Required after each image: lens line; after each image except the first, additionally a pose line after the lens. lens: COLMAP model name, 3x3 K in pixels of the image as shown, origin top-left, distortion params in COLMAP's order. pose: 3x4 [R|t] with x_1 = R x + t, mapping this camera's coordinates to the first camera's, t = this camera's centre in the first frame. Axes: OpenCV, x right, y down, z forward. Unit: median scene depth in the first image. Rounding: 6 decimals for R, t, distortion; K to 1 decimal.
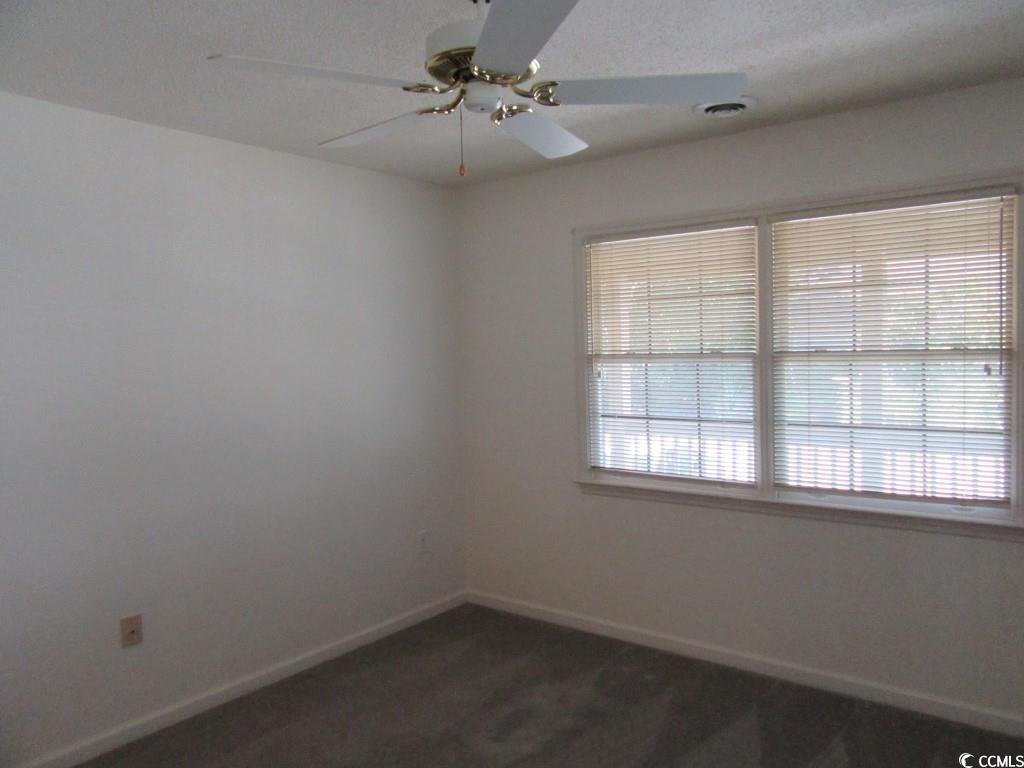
lens RADIAL K [[780.1, 0, 512.0], [0, 780.1, 384.0], [0, 0, 1]] dist [0.008307, 0.010368]
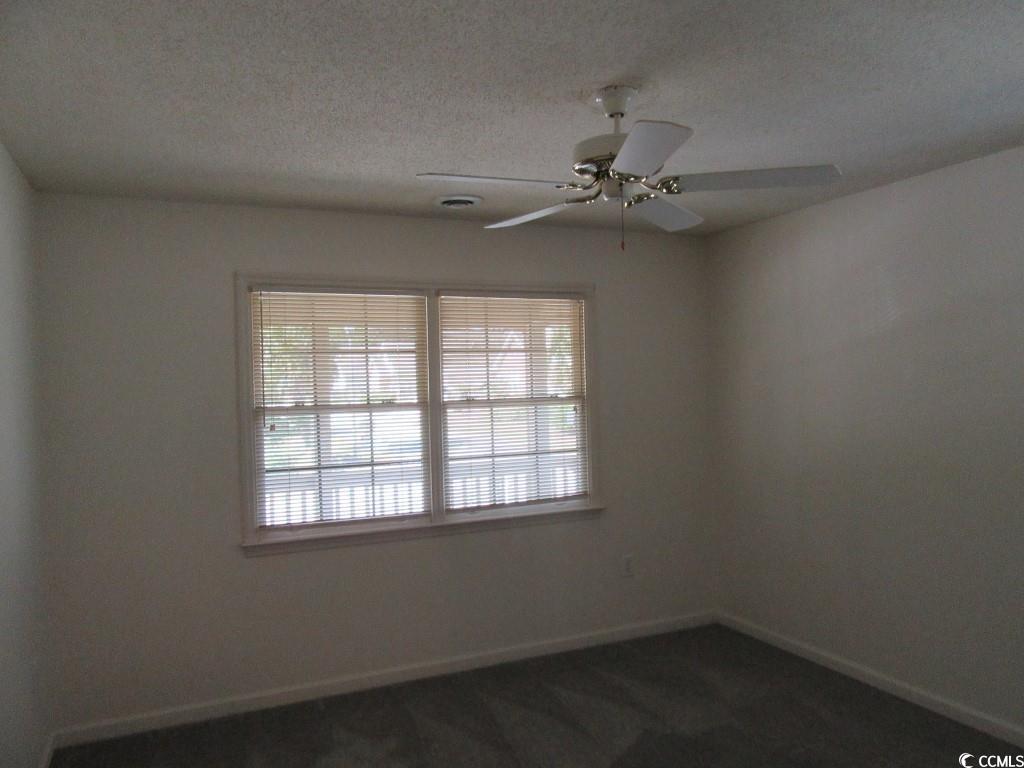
lens RADIAL K [[705.1, 0, 512.0], [0, 705.1, 384.0], [0, 0, 1]] dist [0.002064, 0.003845]
pose [[0.496550, 0.015637, 0.867867, -0.559243], [0.059703, 0.996855, -0.052120, -0.002955], [-0.865953, 0.077694, 0.494054, 0.351915]]
